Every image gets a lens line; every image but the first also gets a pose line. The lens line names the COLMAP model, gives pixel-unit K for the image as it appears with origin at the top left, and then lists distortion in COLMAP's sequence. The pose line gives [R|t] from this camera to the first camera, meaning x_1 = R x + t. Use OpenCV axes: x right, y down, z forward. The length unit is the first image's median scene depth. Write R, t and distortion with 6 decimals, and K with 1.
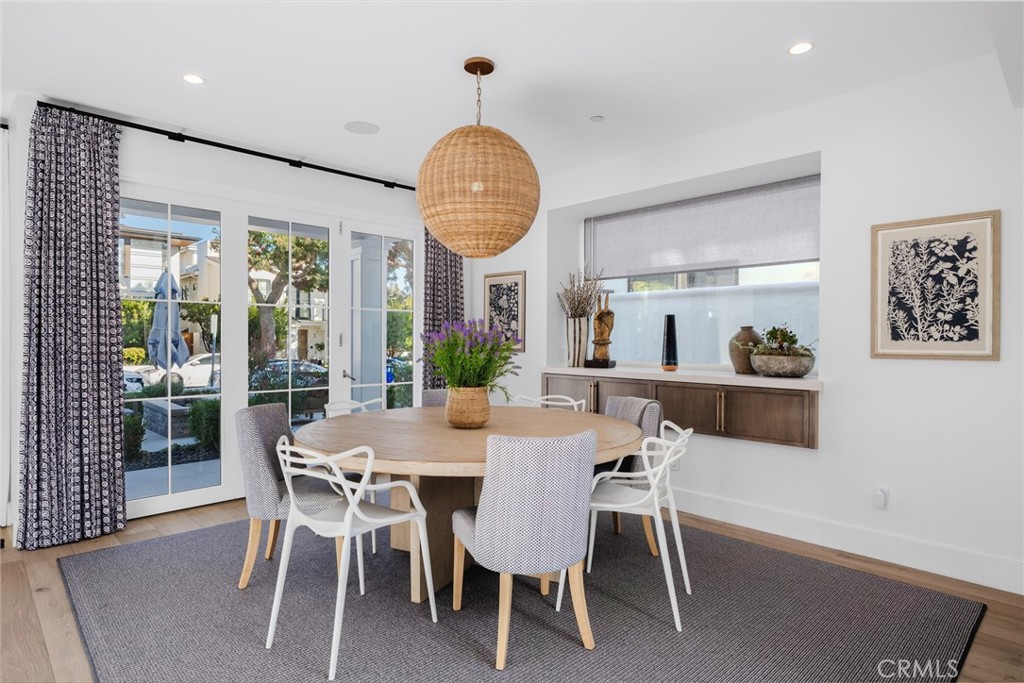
lens RADIAL K [[569.0, 0, 509.4], [0, 569.0, 343.8], [0, 0, 1]] dist [-0.005864, -0.000679]
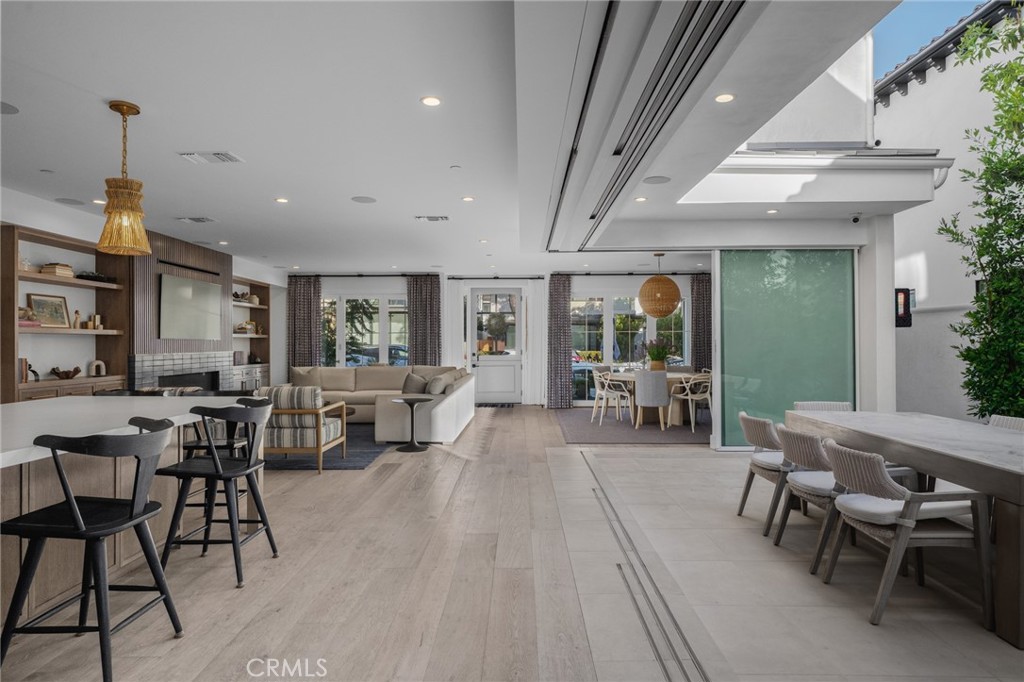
lens RADIAL K [[569.0, 0, 512.1], [0, 569.0, 339.8], [0, 0, 1]] dist [-0.005864, -0.000679]
pose [[0.697738, -0.010148, -0.716281, 1.388104], [-0.000260, 0.999896, -0.014420, 0.005252], [0.716353, 0.010247, 0.697663, -1.477517]]
